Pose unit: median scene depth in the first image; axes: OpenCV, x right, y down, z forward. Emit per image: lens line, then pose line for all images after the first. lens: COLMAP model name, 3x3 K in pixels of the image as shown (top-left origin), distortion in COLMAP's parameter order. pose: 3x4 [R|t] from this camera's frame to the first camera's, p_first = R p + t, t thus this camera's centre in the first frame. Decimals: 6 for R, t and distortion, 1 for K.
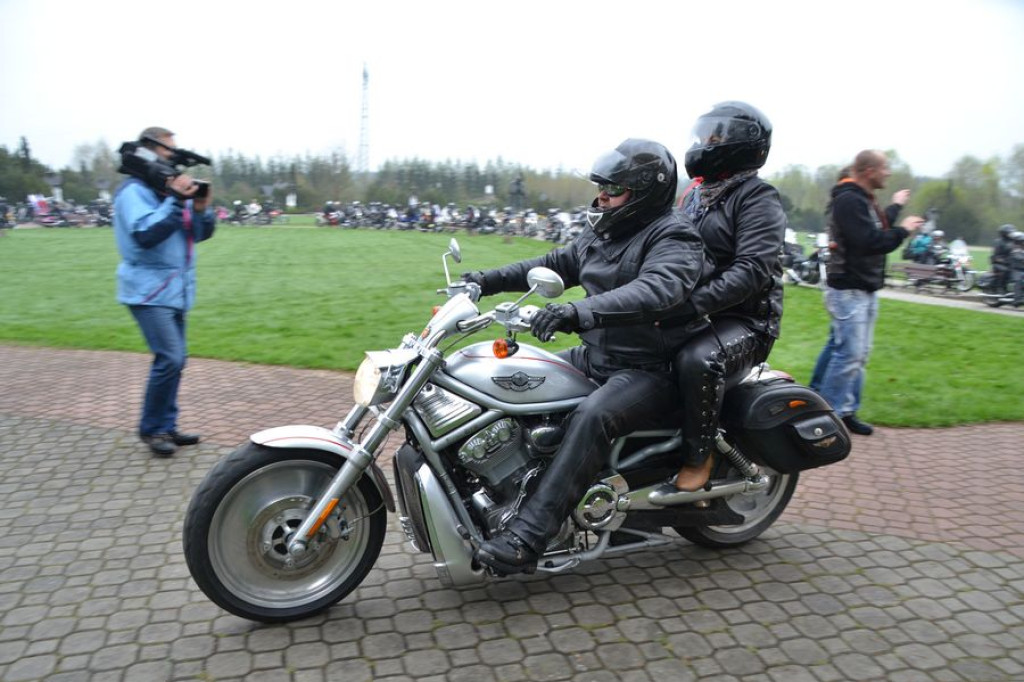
lens RADIAL K [[834.4, 0, 510.2], [0, 834.4, 376.3], [0, 0, 1]] dist [-0.145476, 0.129902]
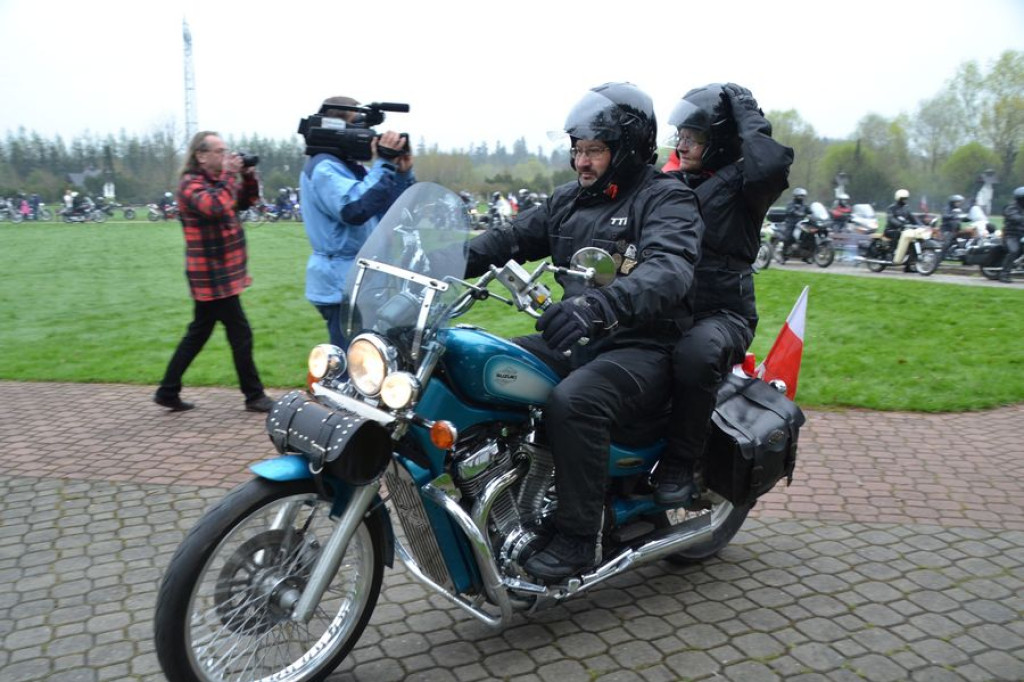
lens RADIAL K [[946.0, 0, 503.7], [0, 946.0, 374.4], [0, 0, 1]] dist [-0.021912, 0.000000]
pose [[0.989468, -0.058682, 0.132326, -0.104147], [0.059658, 0.998213, -0.003415, -0.003912], [-0.131889, 0.011274, 0.991200, 0.013900]]
